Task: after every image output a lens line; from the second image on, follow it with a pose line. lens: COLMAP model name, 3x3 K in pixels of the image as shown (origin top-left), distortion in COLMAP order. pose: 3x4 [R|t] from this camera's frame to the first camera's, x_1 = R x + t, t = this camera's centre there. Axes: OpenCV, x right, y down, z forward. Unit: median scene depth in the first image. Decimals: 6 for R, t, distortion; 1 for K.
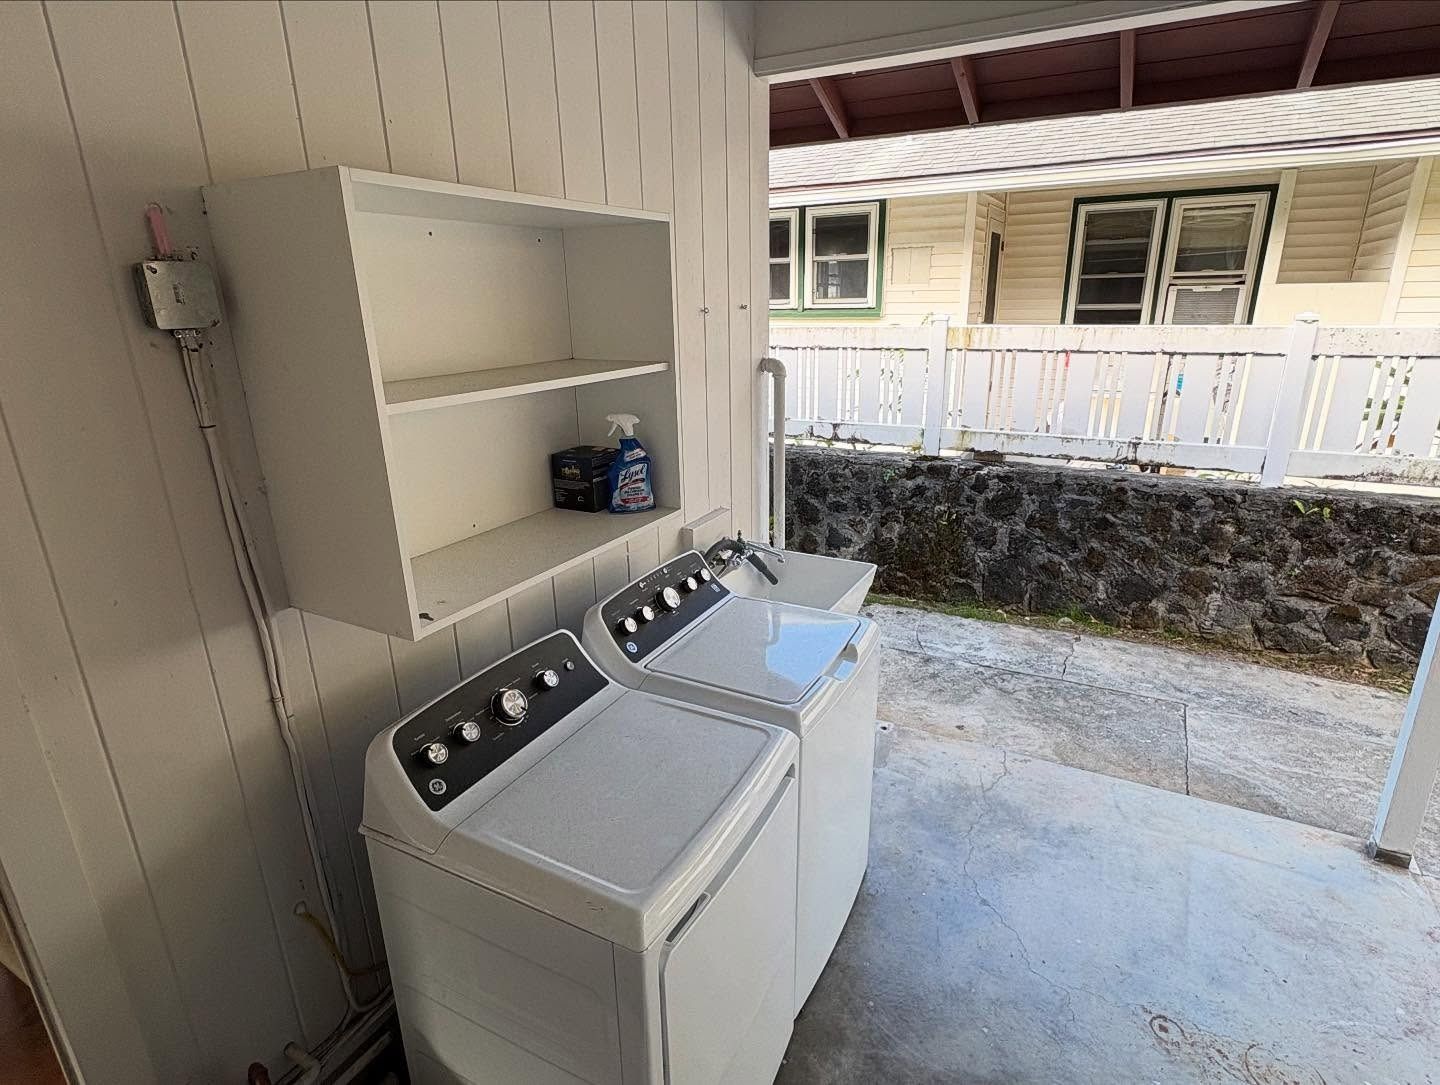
lens RADIAL K [[756.2, 0, 721.4], [0, 756.2, 543.6], [0, 0, 1]] dist [0.006491, 0.000121]
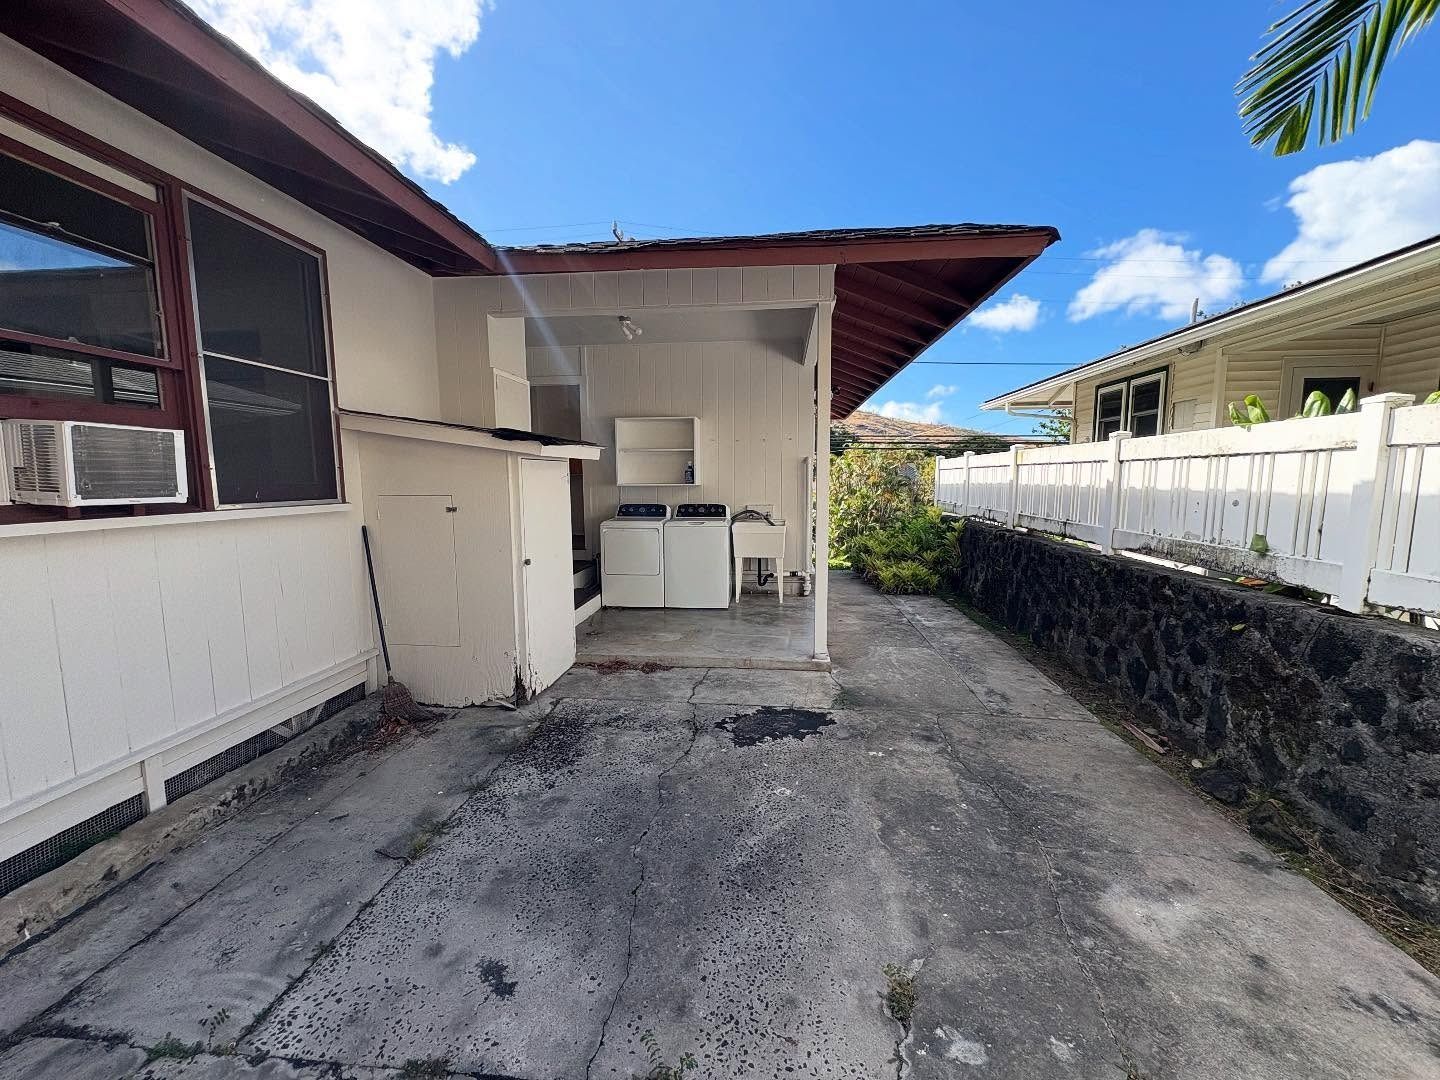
lens RADIAL K [[580.2, 0, 721.7], [0, 580.2, 539.5], [0, 0, 1]] dist [-0.000707, -0.000350]
pose [[0.388414, 0.121480, -0.913443, 1.459588], [-0.295073, 0.955473, 0.001598, 0.104052], [0.872964, 0.268912, 0.406964, -0.035447]]
